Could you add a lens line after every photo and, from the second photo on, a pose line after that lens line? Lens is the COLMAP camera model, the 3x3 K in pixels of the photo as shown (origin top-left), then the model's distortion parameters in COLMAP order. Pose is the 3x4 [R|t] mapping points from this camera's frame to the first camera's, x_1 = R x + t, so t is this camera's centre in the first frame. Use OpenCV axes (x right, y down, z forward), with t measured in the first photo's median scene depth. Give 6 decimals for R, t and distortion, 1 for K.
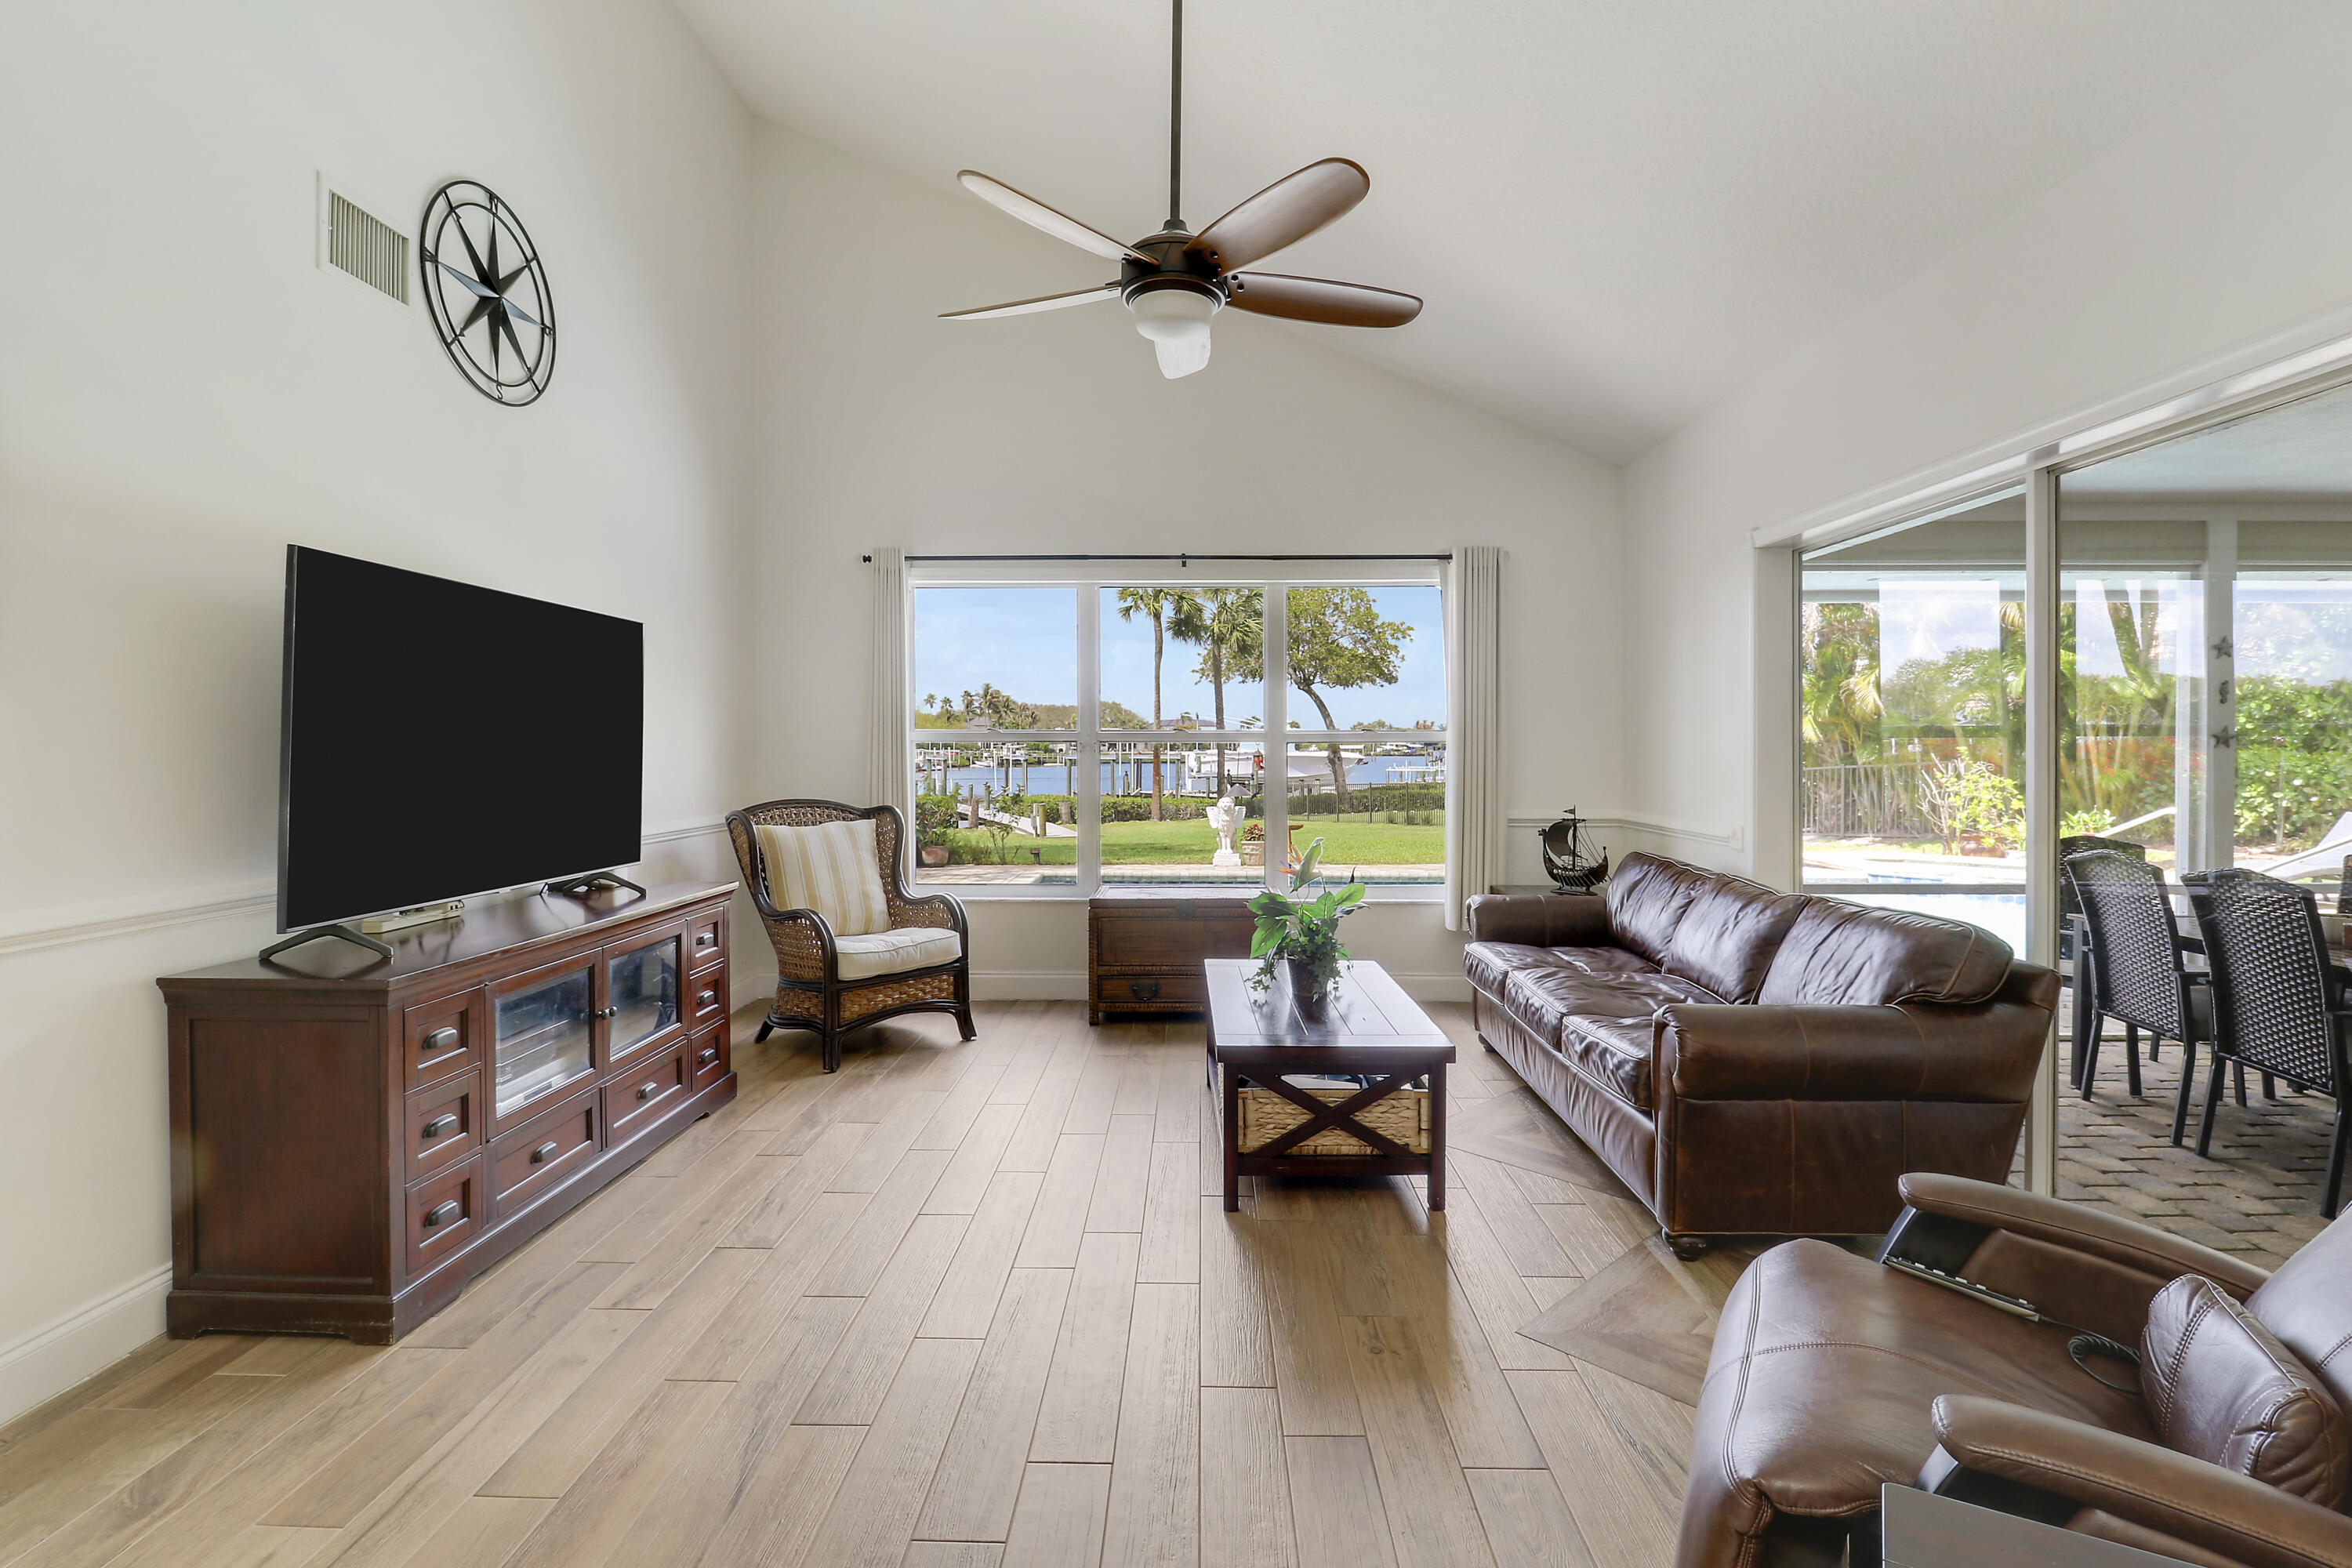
lens RADIAL K [[1113.4, 0, 1177.3], [0, 1113.4, 762.8], [0, 0, 1]] dist [-0.006083, -0.007447]
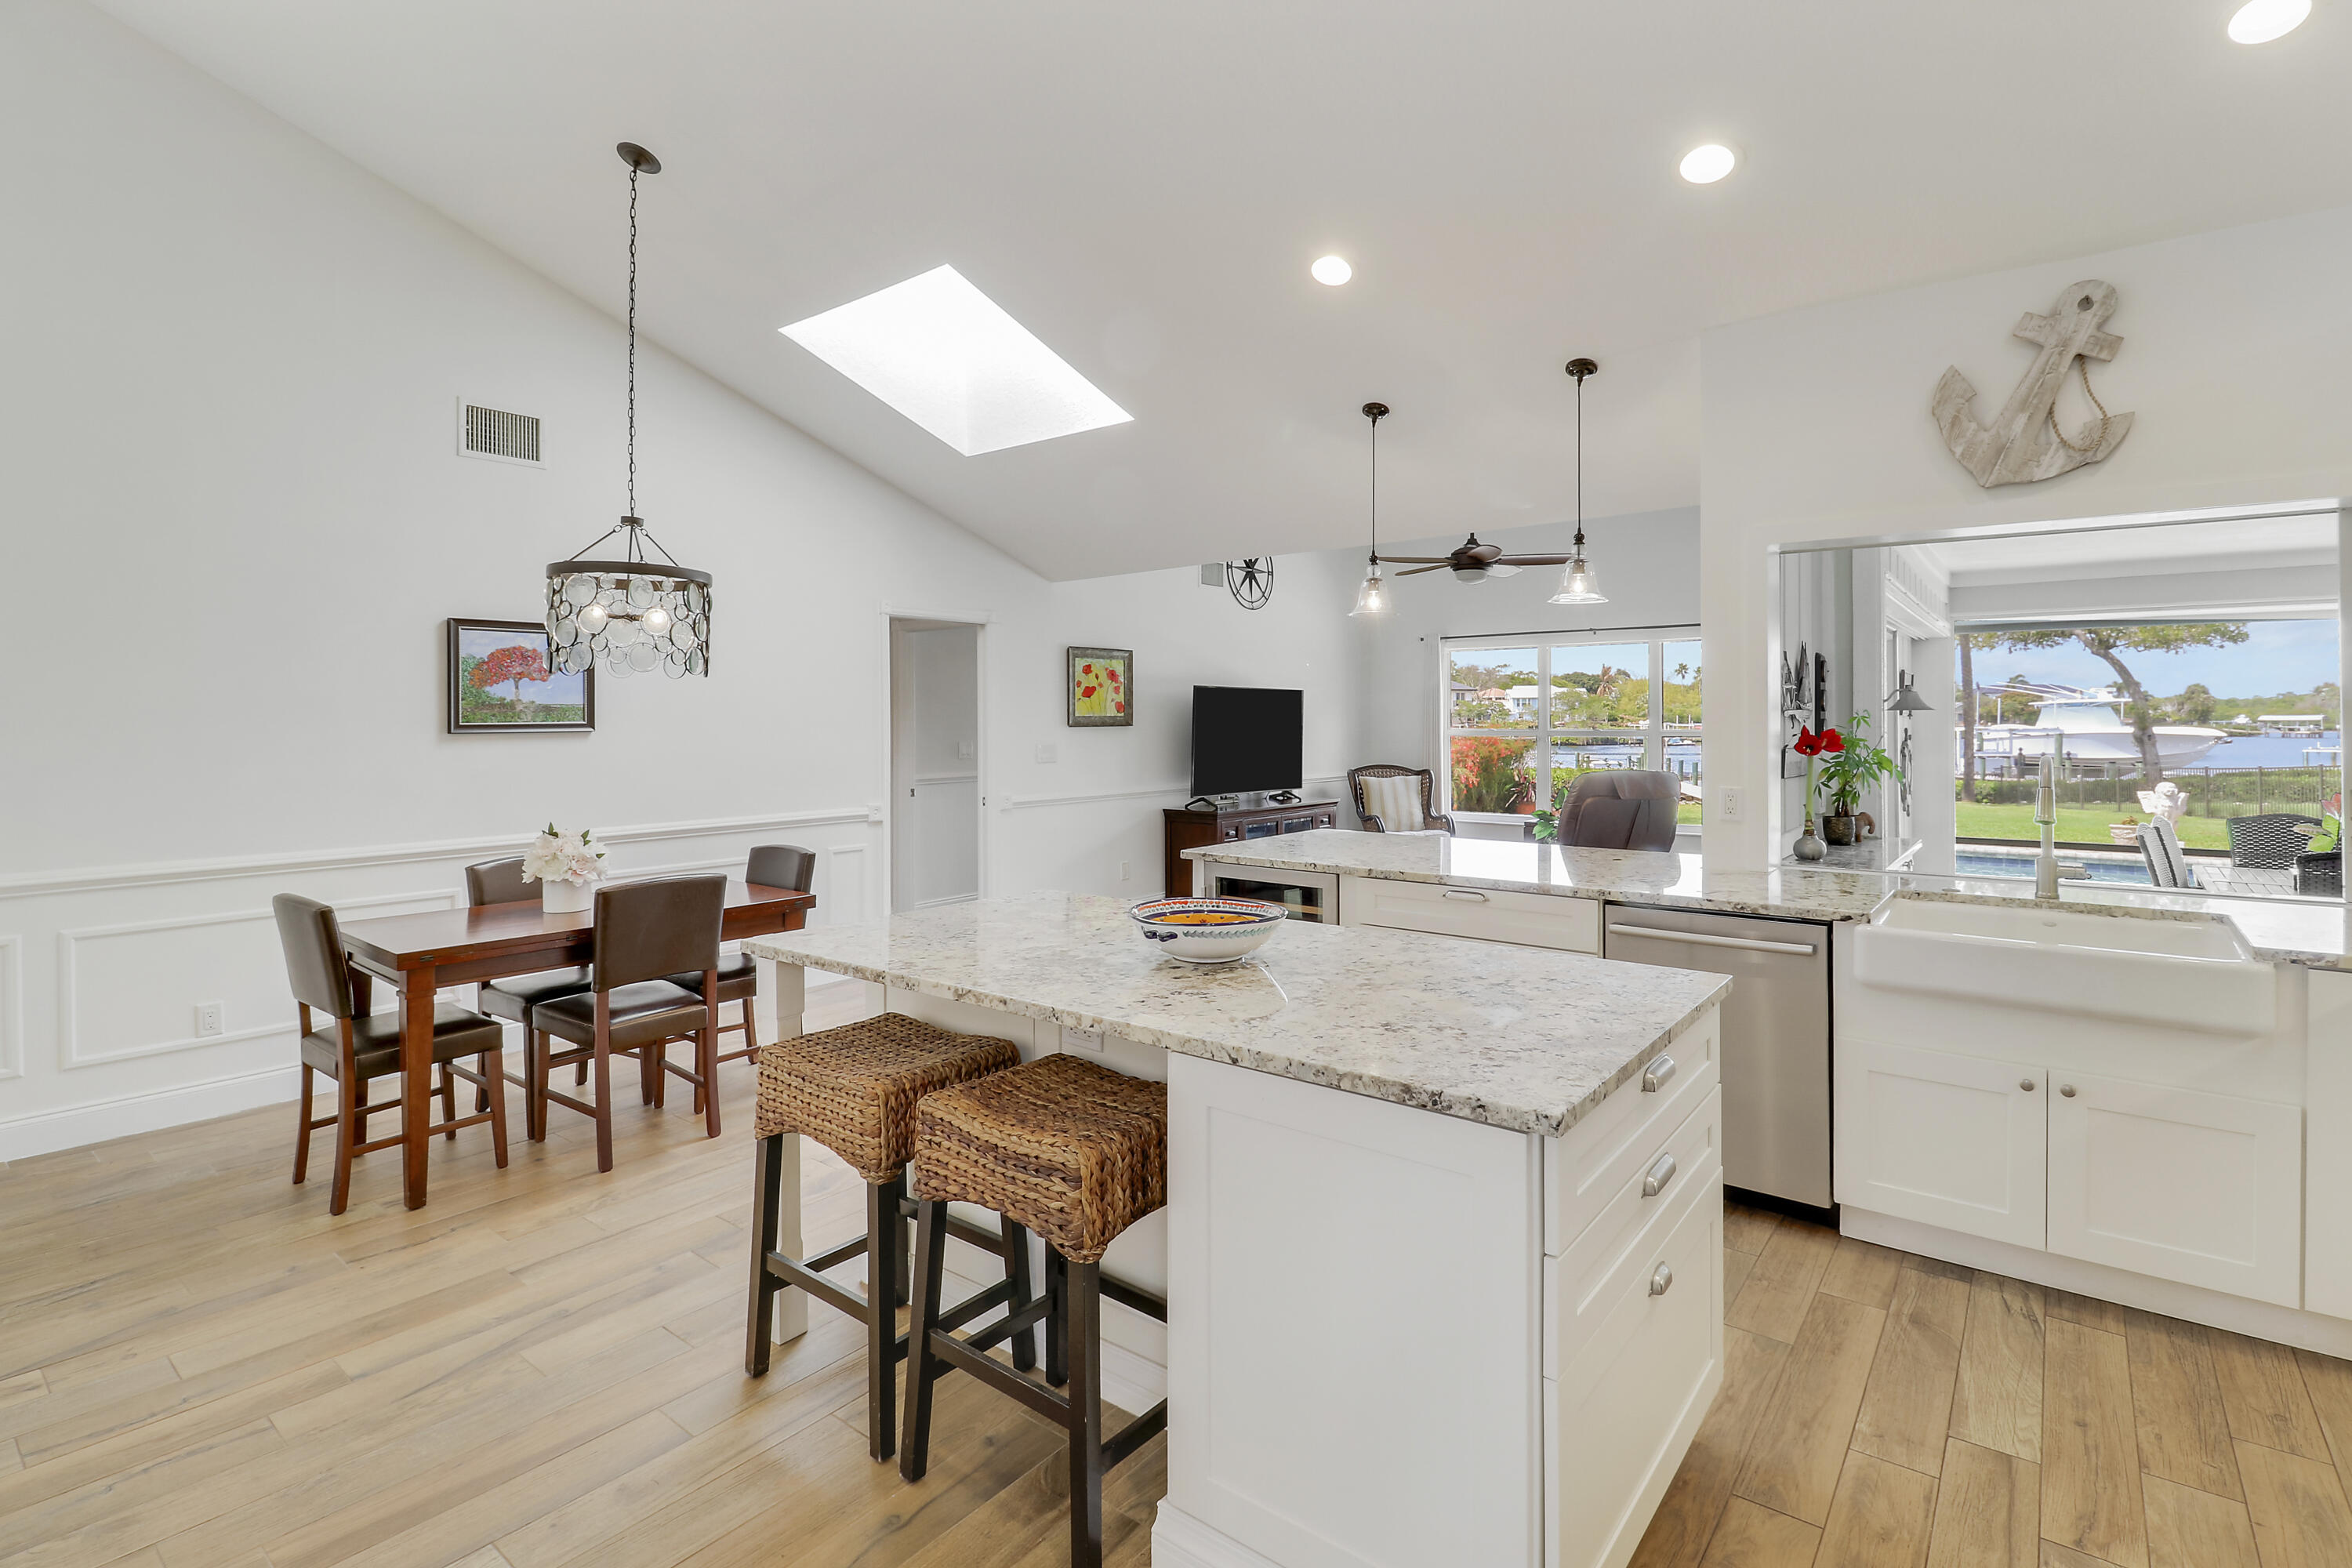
lens RADIAL K [[1113.4, 0, 1188.0], [0, 1113.4, 721.8], [0, 0, 1]] dist [-0.006083, -0.007447]
pose [[0.798795, -0.001654, -0.601601, 0.803367], [-0.005335, 0.999937, -0.009833, -0.031761], [0.601579, 0.011064, 0.798736, -1.126151]]
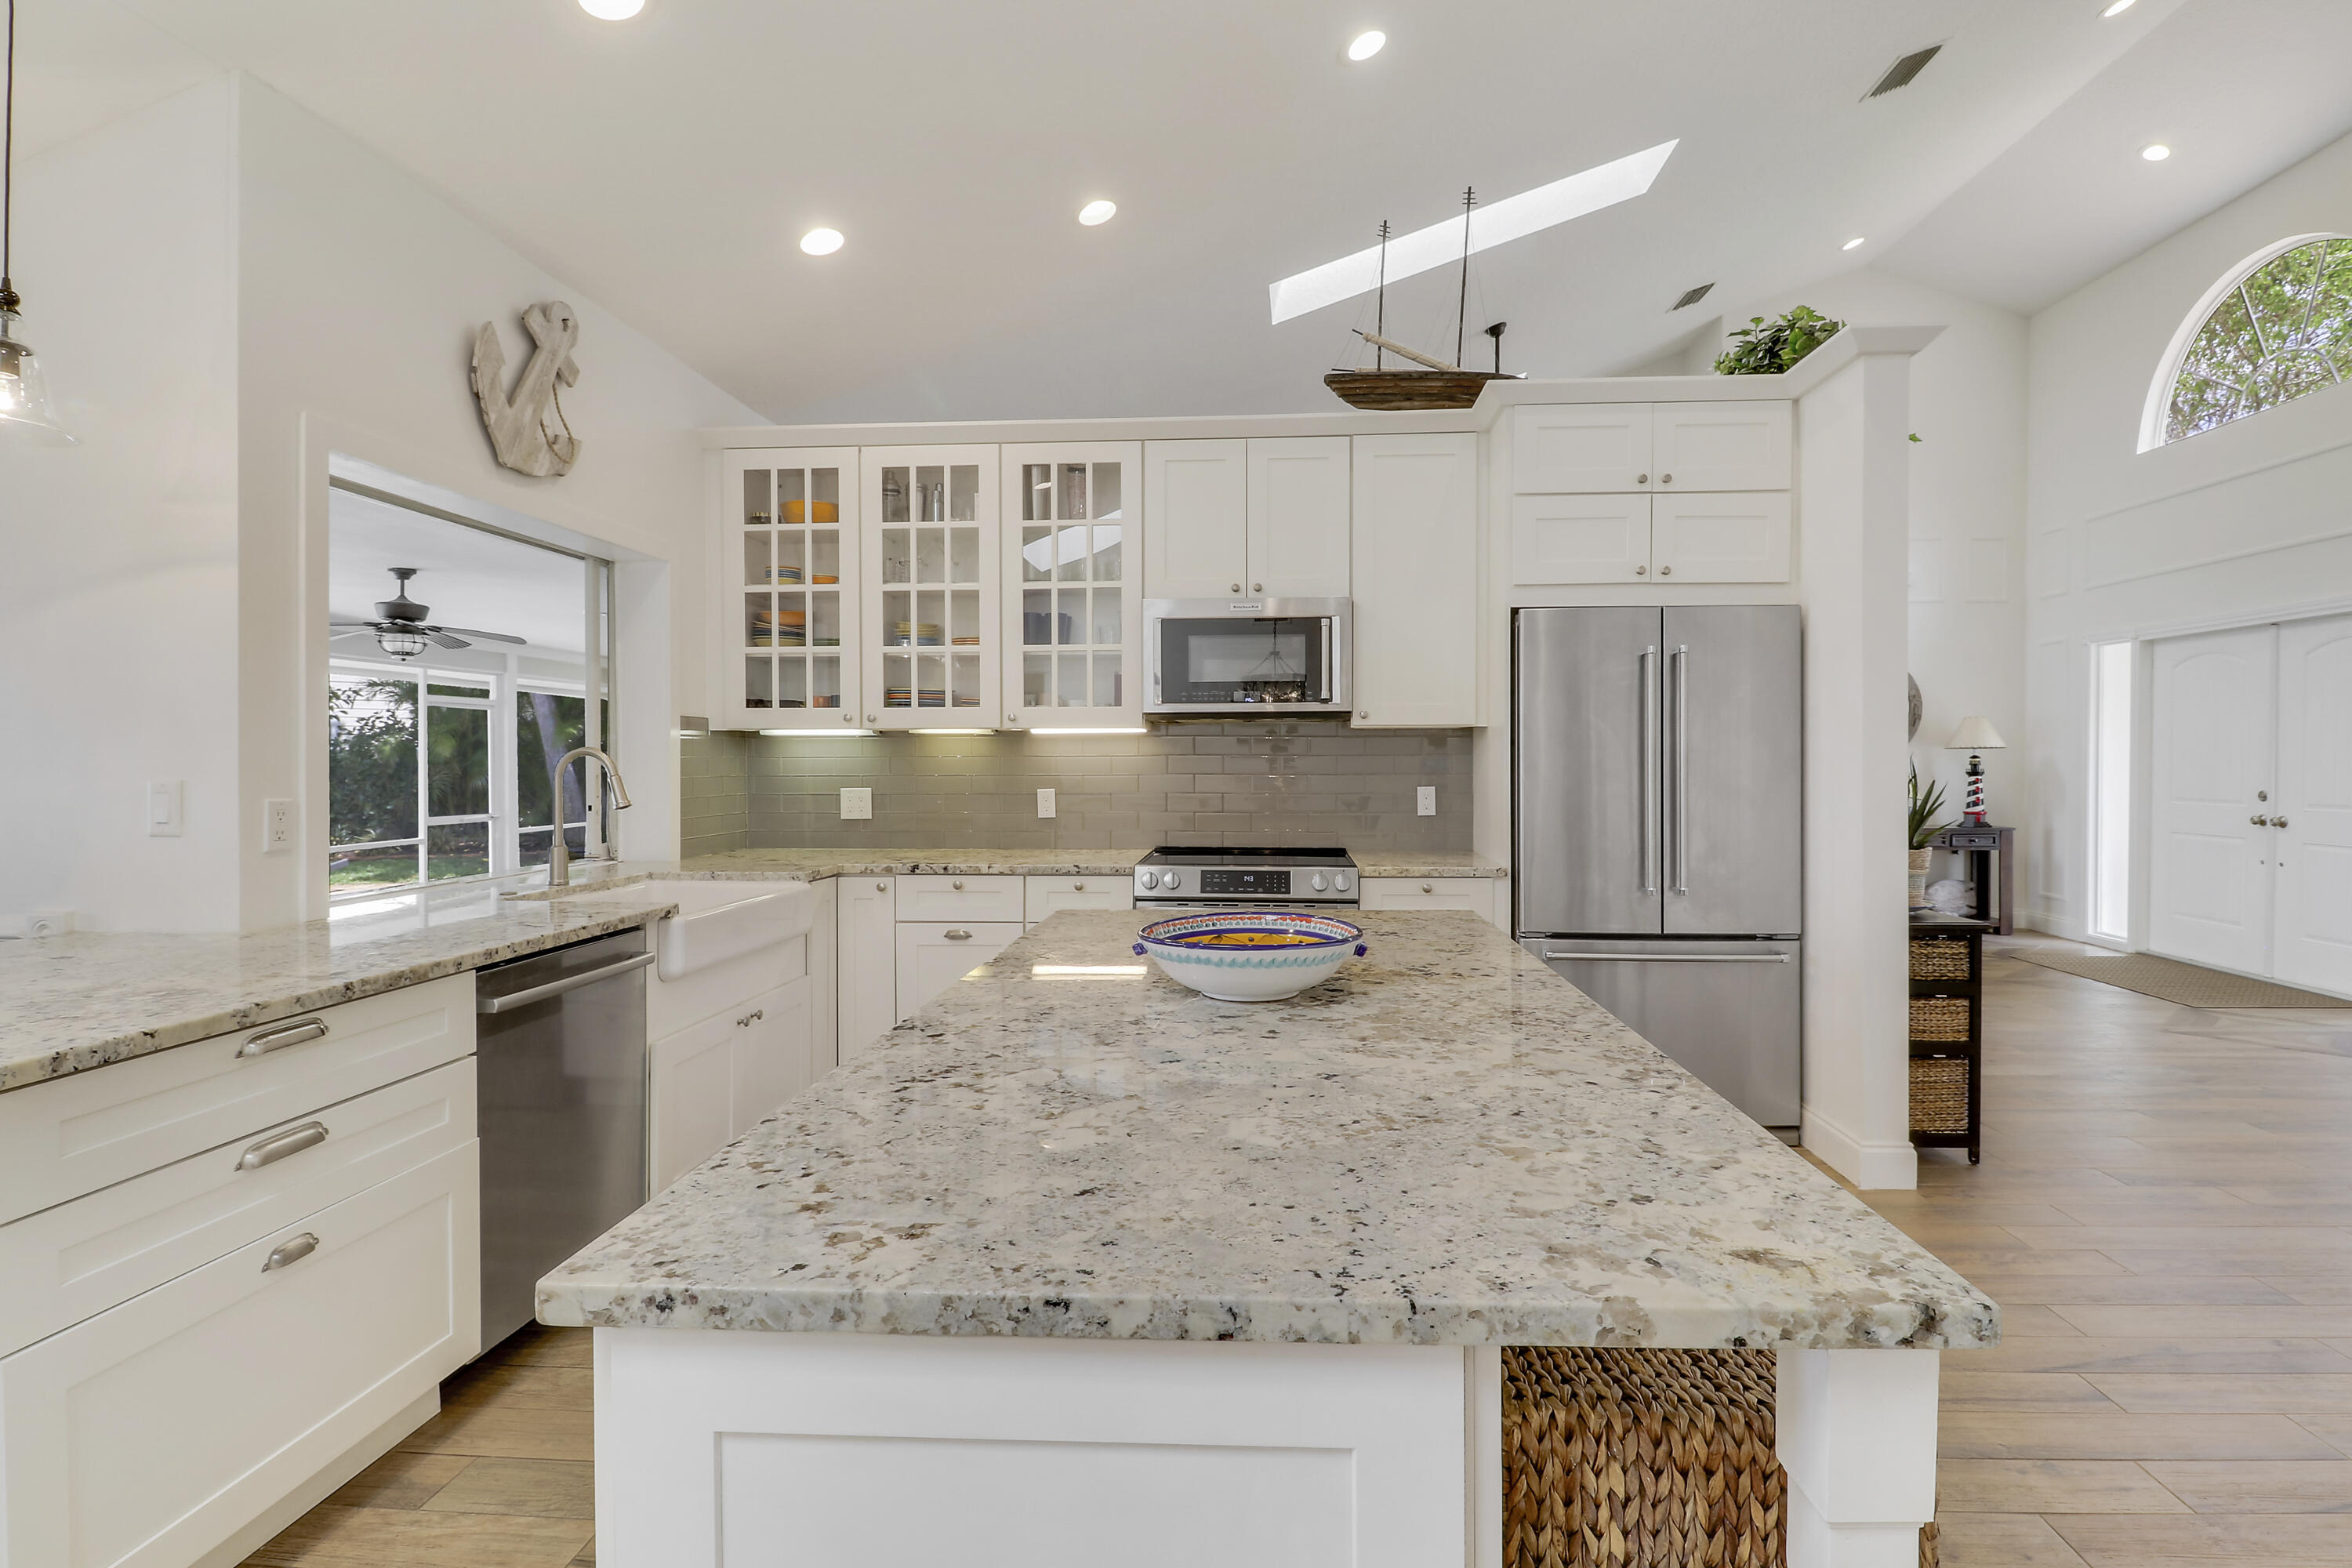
lens RADIAL K [[1113.4, 0, 1231.4], [0, 1113.4, 759.1], [0, 0, 1]] dist [-0.006083, -0.007447]
pose [[0.034991, 0.000757, 0.999387, -0.041215], [0.017744, 0.999842, -0.001379, 0.004266], [-0.999230, 0.017781, 0.034972, -0.614821]]
